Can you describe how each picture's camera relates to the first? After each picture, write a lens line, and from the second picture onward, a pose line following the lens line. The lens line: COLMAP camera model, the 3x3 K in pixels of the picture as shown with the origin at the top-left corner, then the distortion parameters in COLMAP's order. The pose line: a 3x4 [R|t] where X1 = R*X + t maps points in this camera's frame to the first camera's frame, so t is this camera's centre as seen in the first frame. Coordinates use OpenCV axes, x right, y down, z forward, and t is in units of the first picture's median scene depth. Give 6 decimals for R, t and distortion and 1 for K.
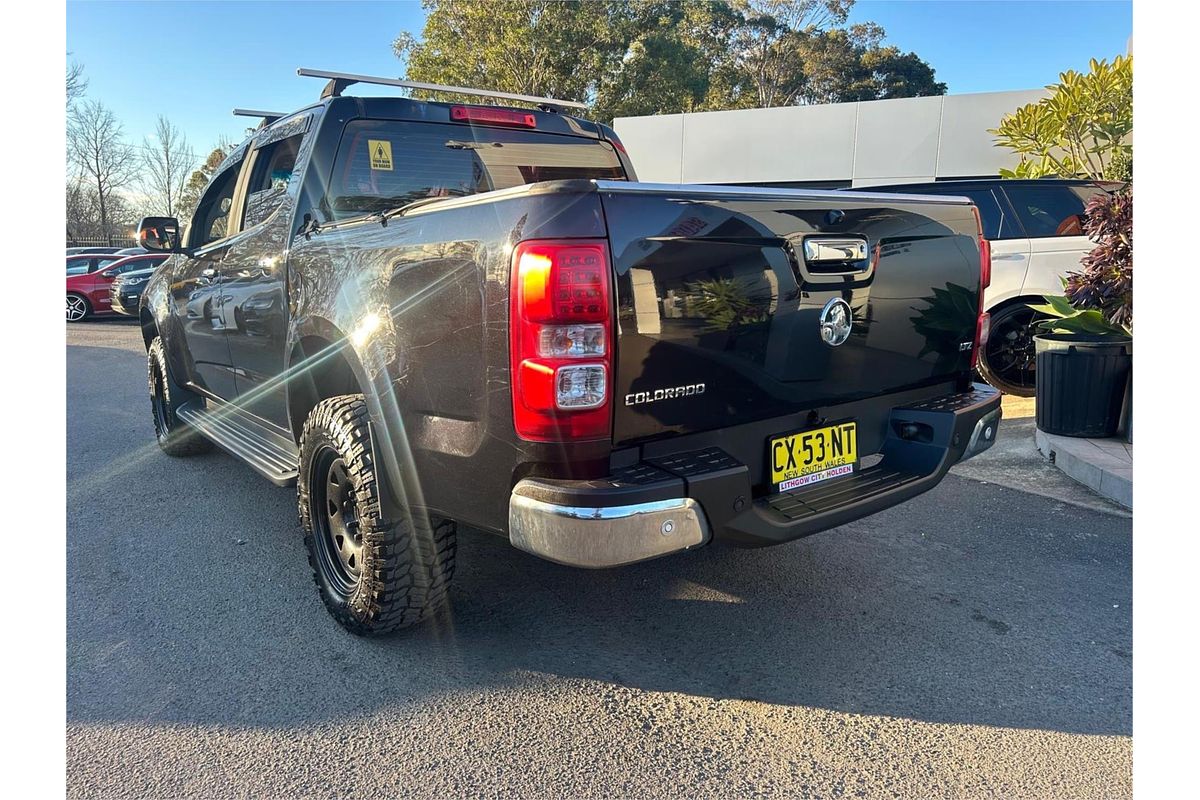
lens RADIAL K [[785.3, 0, 600.0], [0, 785.3, 400.0], [0, 0, 1]] dist [0.045683, -0.046716]
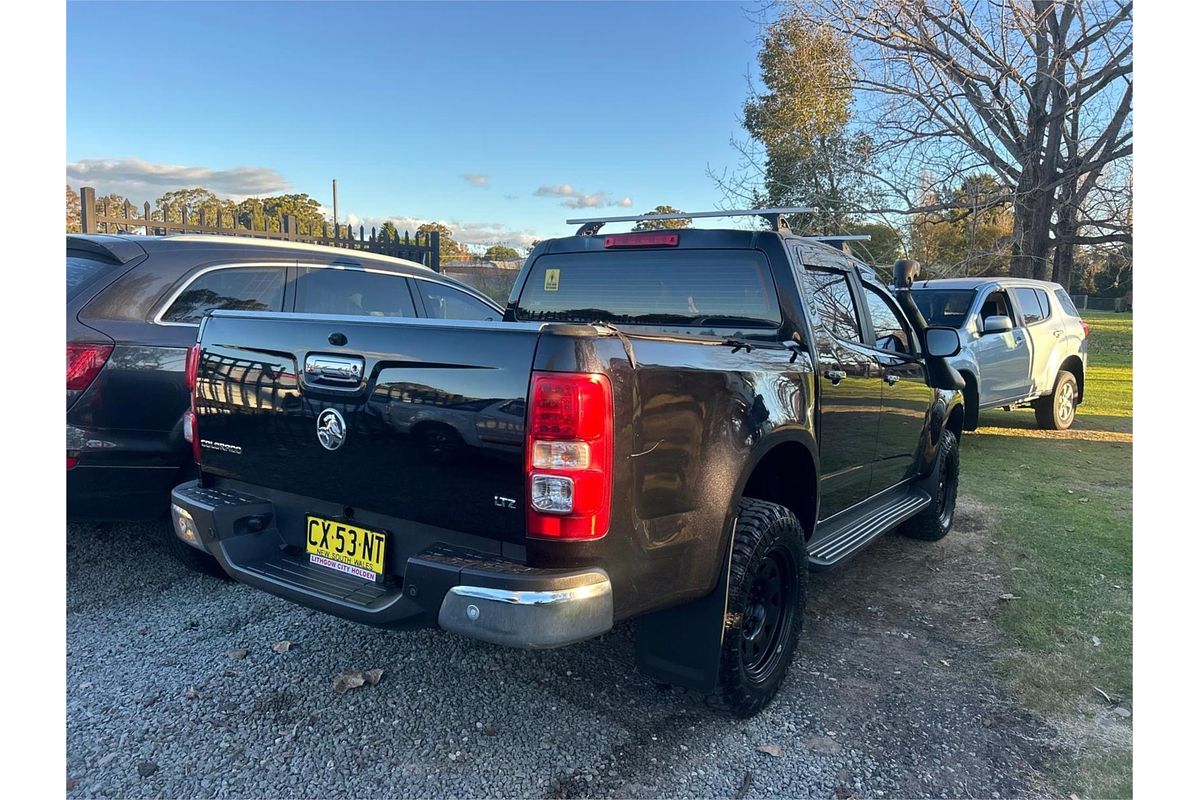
lens RADIAL K [[785.3, 0, 600.0], [0, 785.3, 400.0], [0, 0, 1]] dist [0.045683, -0.046716]
pose [[0.337454, 0.110846, -0.934793, 1.414563], [-0.214285, 0.976017, 0.038378, -0.252743], [0.916628, 0.187362, 0.353113, 0.899935]]
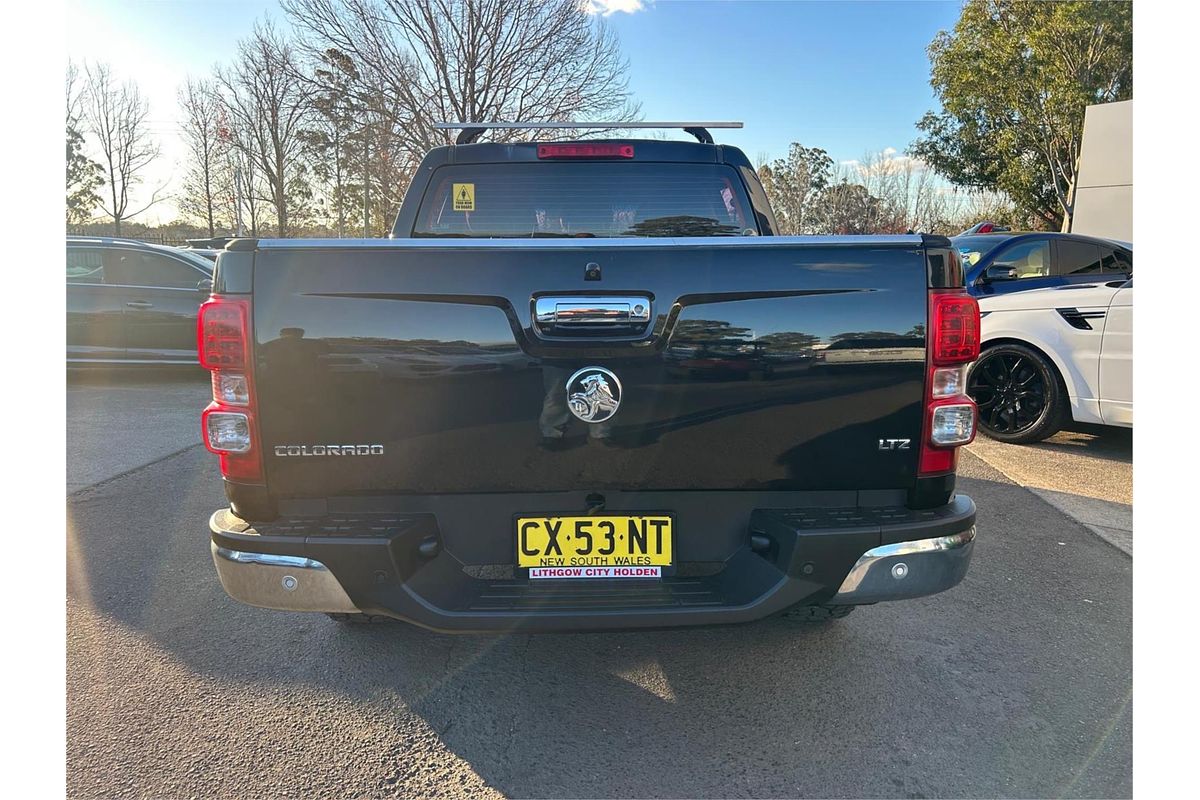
lens RADIAL K [[785.3, 0, 600.0], [0, 785.3, 400.0], [0, 0, 1]] dist [0.045683, -0.046716]
pose [[0.813513, 0.108997, -0.571241, 0.746448], [-0.114028, 0.993108, 0.027103, -0.110157], [0.570258, 0.043089, 0.820335, 0.301034]]
